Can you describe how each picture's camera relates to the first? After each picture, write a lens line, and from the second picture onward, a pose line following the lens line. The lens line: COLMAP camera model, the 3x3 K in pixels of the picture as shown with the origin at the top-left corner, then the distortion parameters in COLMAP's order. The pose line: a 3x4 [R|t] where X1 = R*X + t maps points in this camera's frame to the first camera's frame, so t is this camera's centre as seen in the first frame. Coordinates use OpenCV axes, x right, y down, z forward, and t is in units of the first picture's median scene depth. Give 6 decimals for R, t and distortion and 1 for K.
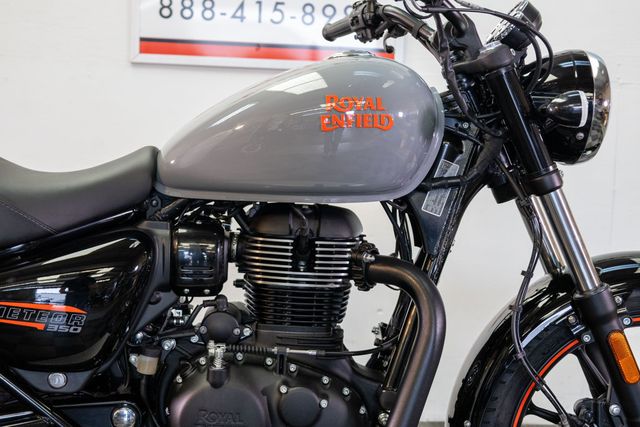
lens RADIAL K [[909.2, 0, 317.8], [0, 909.2, 211.3], [0, 0, 1]] dist [0.008442, 0.037557]
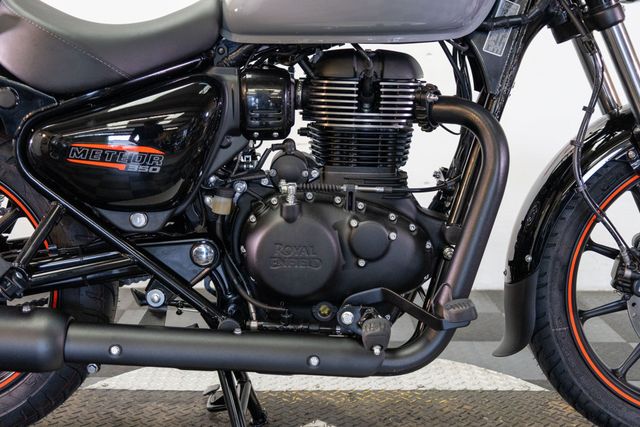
lens RADIAL K [[909.2, 0, 317.8], [0, 909.2, 211.3], [0, 0, 1]] dist [0.008442, 0.037557]
pose [[0.999043, -0.024976, -0.035900, -0.039081], [0.028684, 0.993868, 0.106786, 0.065655], [0.033013, -0.107714, 0.993634, -0.034384]]
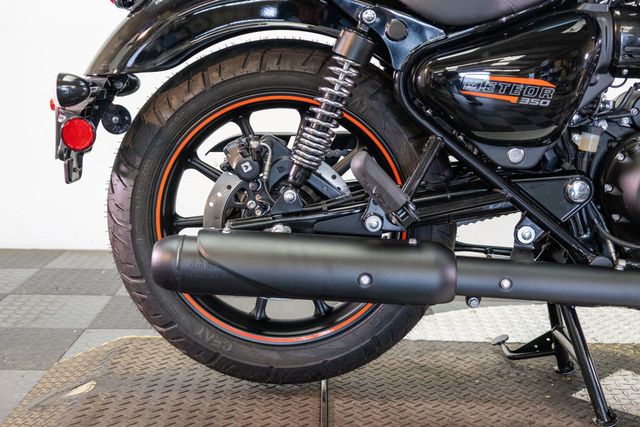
lens RADIAL K [[906.8, 0, 320.0], [0, 906.8, 213.5], [0, 0, 1]] dist [0.006142, 0.019832]
pose [[0.997095, -0.011067, -0.075358, -0.410212], [0.019844, 0.992965, 0.116731, 0.119008], [0.073536, -0.117887, 0.990300, -0.059036]]
